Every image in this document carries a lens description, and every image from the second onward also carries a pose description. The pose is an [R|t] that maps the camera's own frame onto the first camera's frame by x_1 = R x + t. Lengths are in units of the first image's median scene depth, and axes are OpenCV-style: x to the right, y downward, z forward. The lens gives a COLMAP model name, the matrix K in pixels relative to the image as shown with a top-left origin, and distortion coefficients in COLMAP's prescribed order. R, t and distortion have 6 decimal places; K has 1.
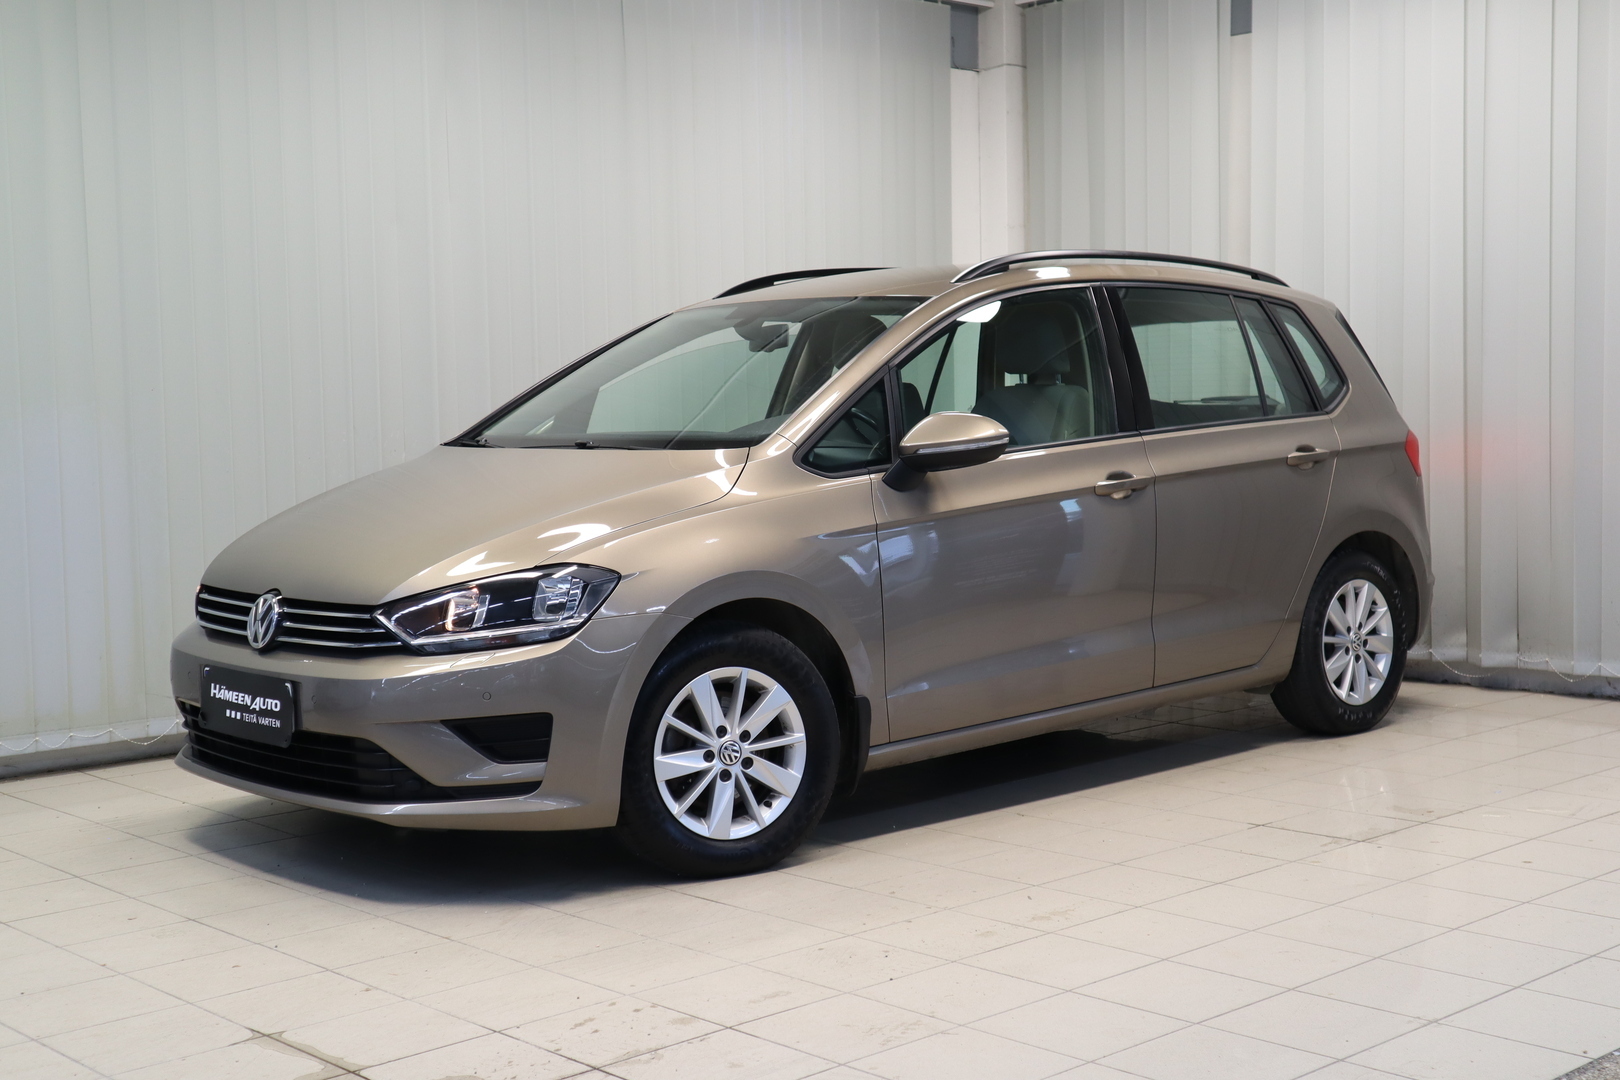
lens RADIAL K [[2070.3, 0, 810.0], [0, 2070.3, 540.0], [0, 0, 1]] dist [0.014979, -0.017924]
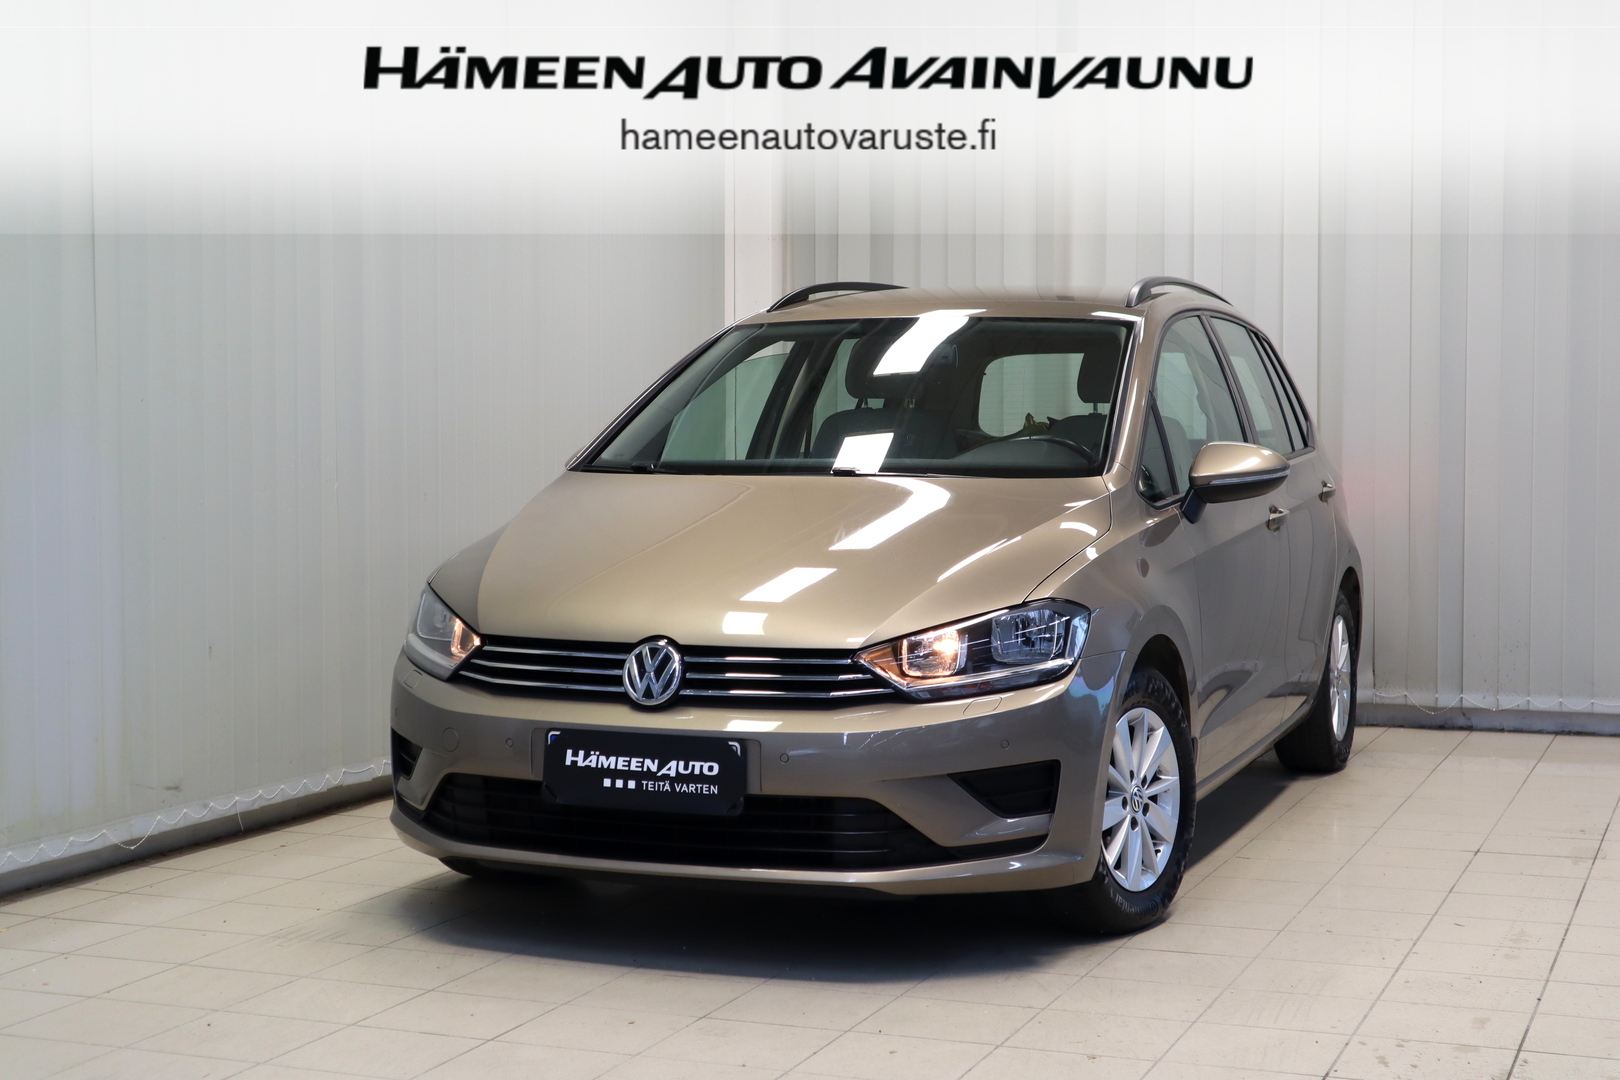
lens RADIAL K [[2427.5, 0, 810.0], [0, 2427.5, 540.0], [0, 0, 1]] dist [-0.005216, -0.017488]
pose [[0.901251, -0.002924, 0.433287, -0.647306], [0.014790, 0.999602, -0.024018, 0.009077], [-0.433045, 0.028055, 0.900936, 0.063445]]
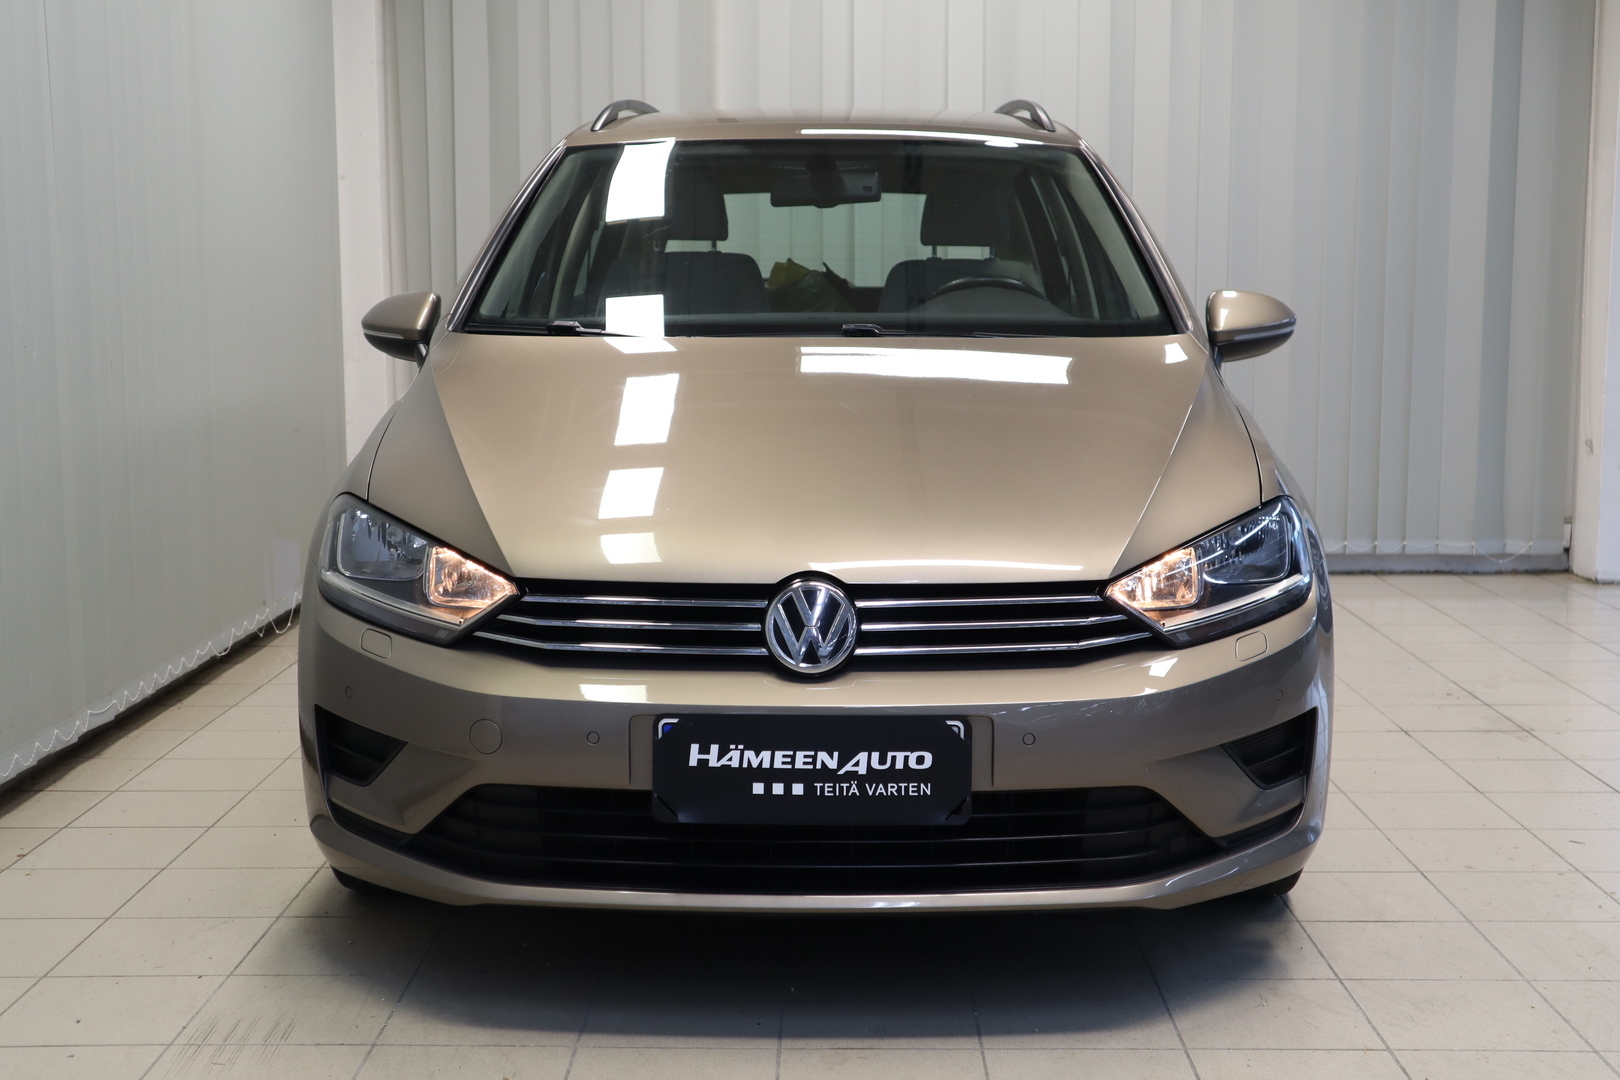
lens RADIAL K [[2097.1, 0, 810.0], [0, 2097.1, 540.0], [0, 0, 1]] dist [0.000683, 0.071552]
pose [[0.692958, -0.074877, 0.717079, -0.703838], [0.041775, 0.997091, 0.063746, -0.024879], [-0.719767, -0.014217, 0.694070, 0.584994]]
